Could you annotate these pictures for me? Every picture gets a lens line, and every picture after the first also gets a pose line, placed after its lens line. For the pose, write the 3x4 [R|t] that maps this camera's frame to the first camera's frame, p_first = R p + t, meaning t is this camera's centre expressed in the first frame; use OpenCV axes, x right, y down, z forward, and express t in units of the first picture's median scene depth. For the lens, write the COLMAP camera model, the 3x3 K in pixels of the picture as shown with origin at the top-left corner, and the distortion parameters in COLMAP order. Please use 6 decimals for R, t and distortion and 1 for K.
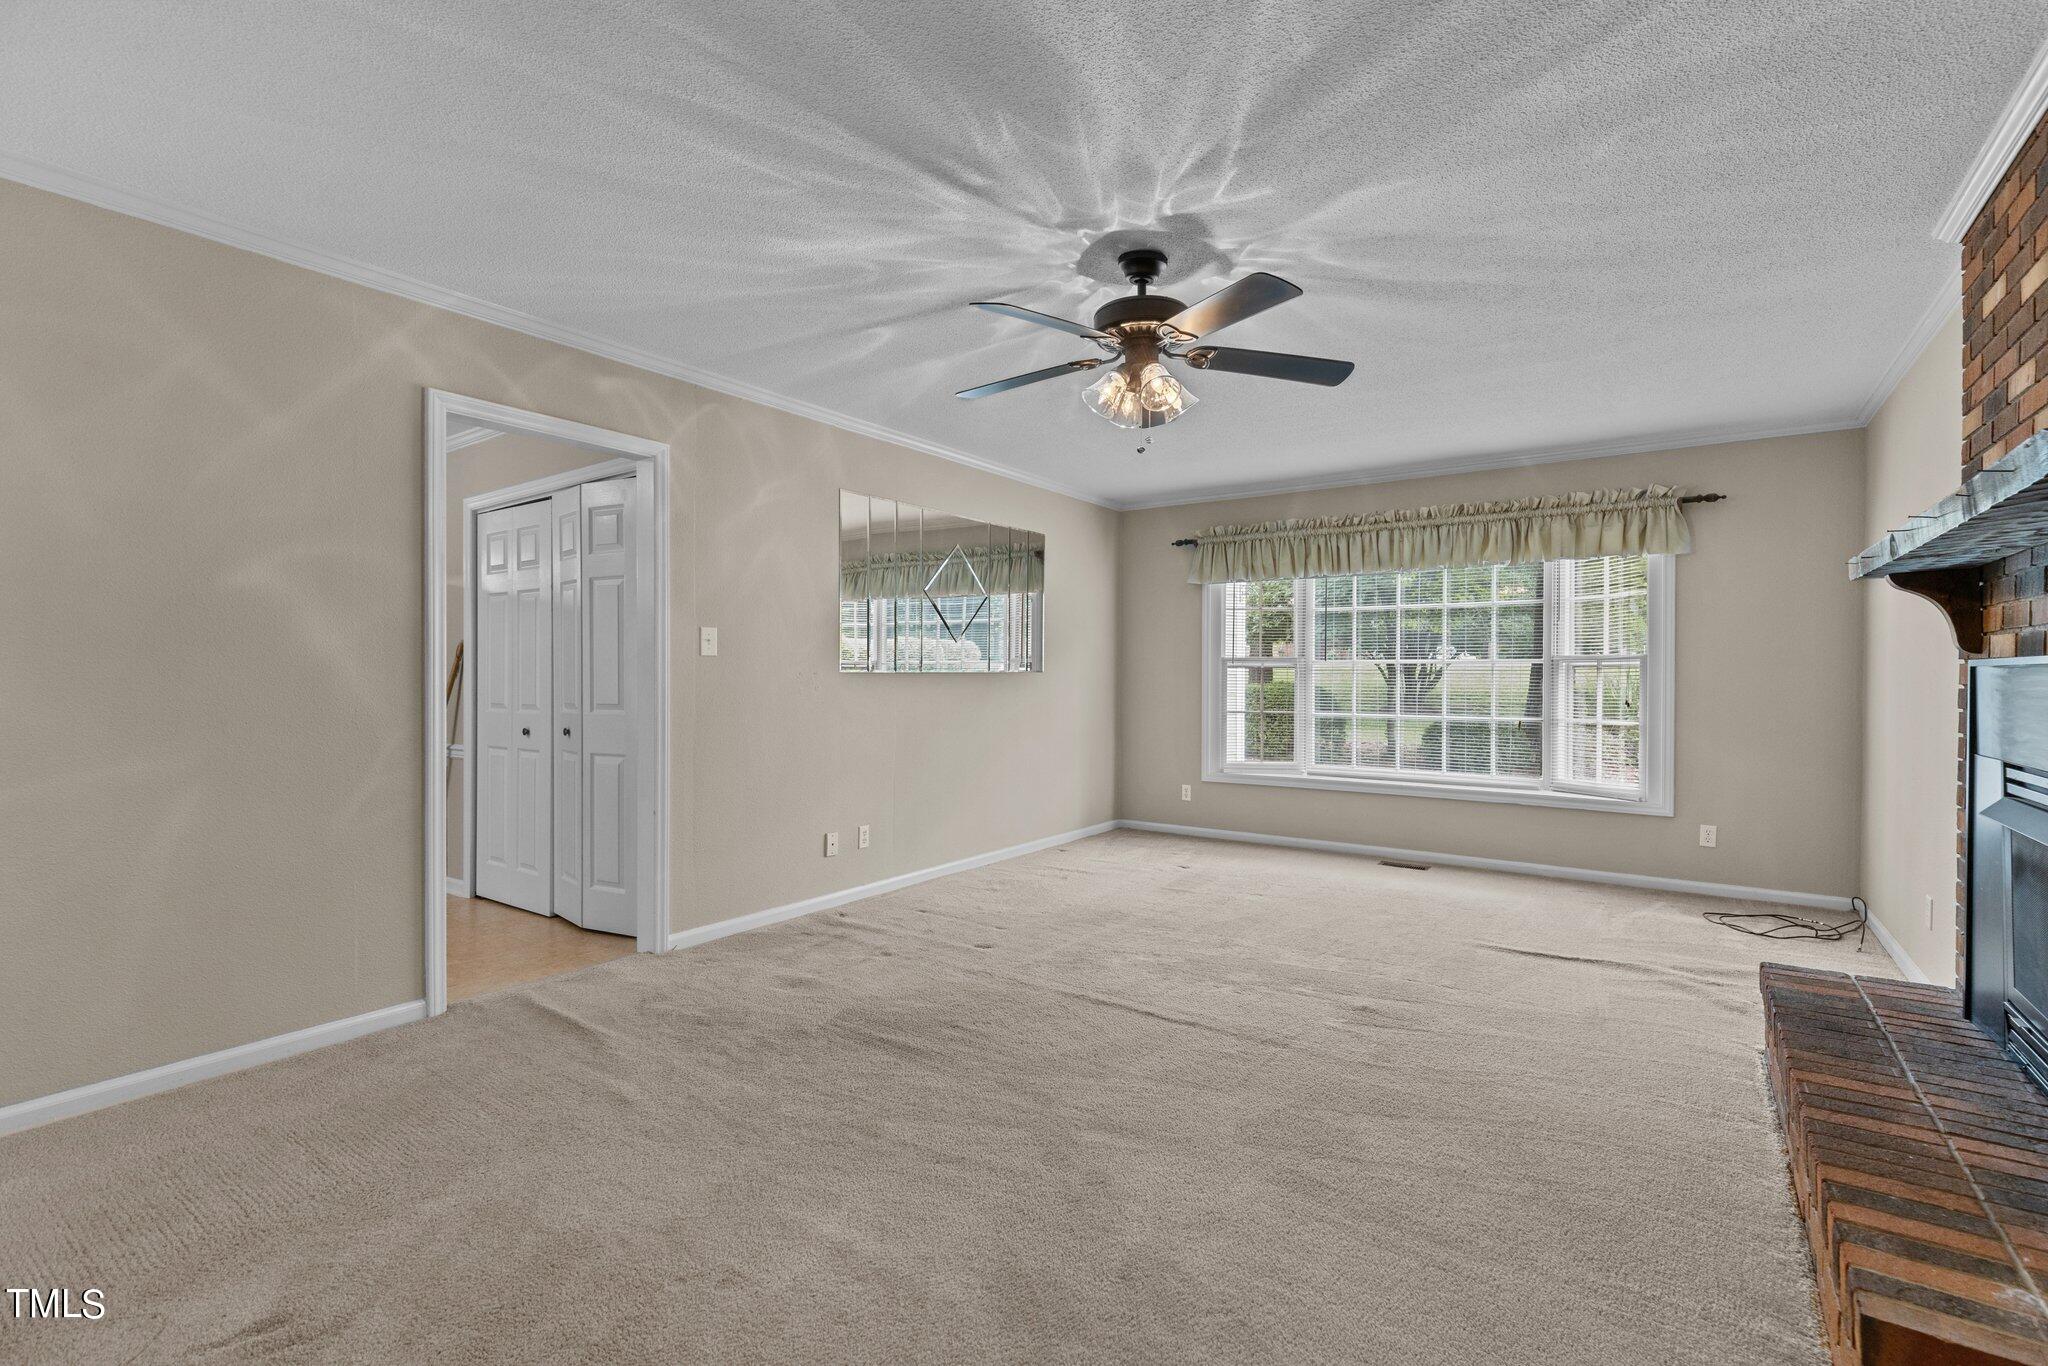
lens RADIAL K [[928.9, 0, 1036.3], [0, 928.9, 677.2], [0, 0, 1]] dist [0.004247, 0.000202]
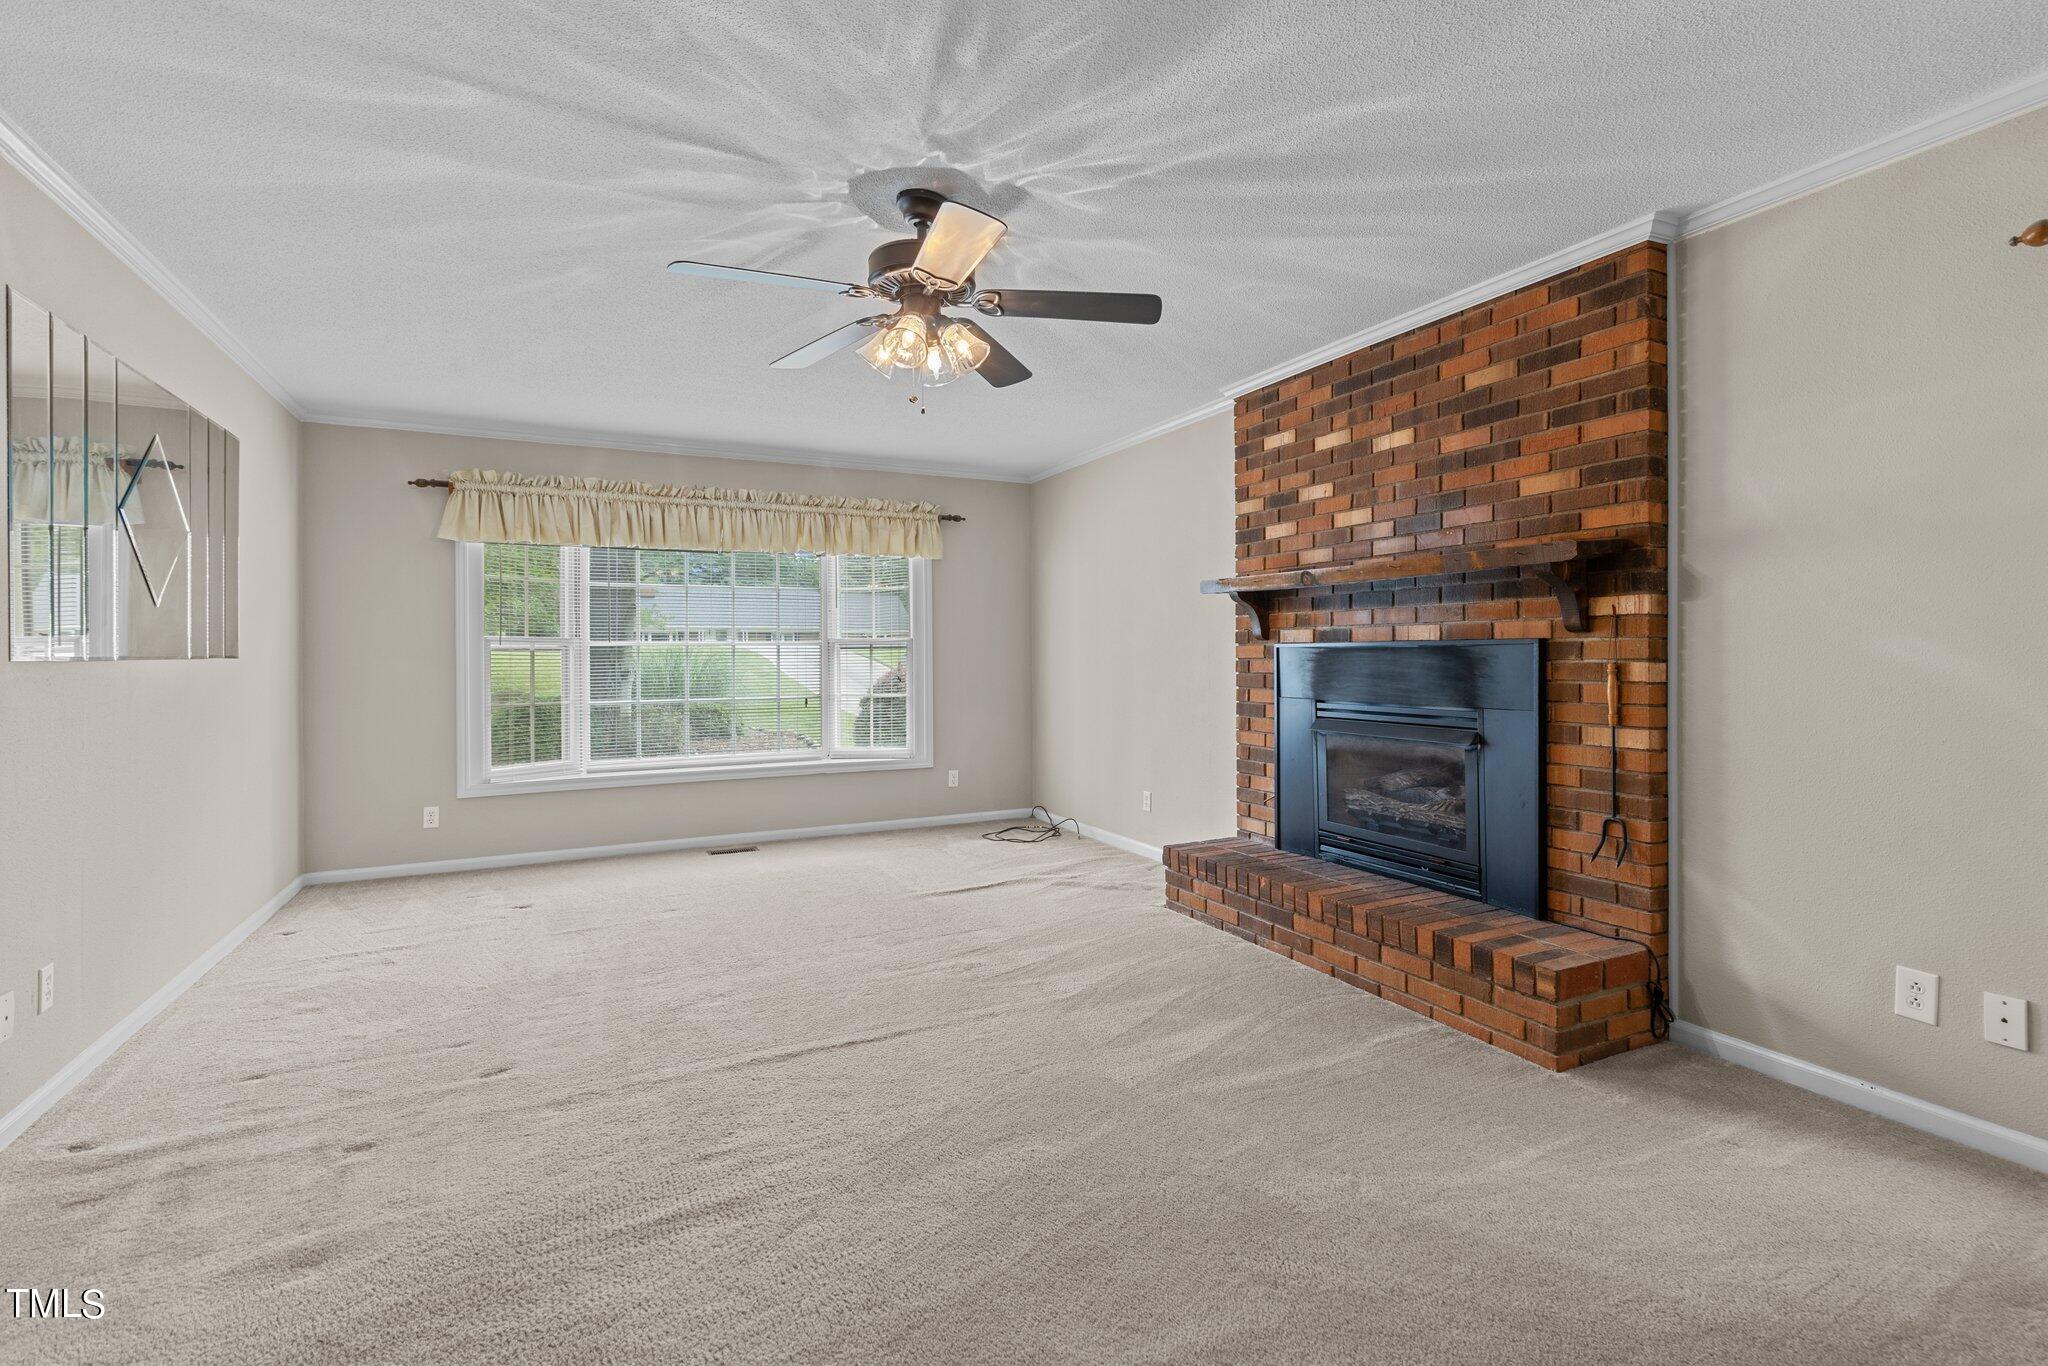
lens RADIAL K [[928.9, 0, 1079.4], [0, 928.9, 649.8], [0, 0, 1]] dist [0.004247, 0.000202]
pose [[0.463552, -0.002894, 0.886065, -0.385796], [0.012238, 0.999920, -0.003137, -0.002860], [-0.885985, 0.012298, 0.463550, 0.275699]]
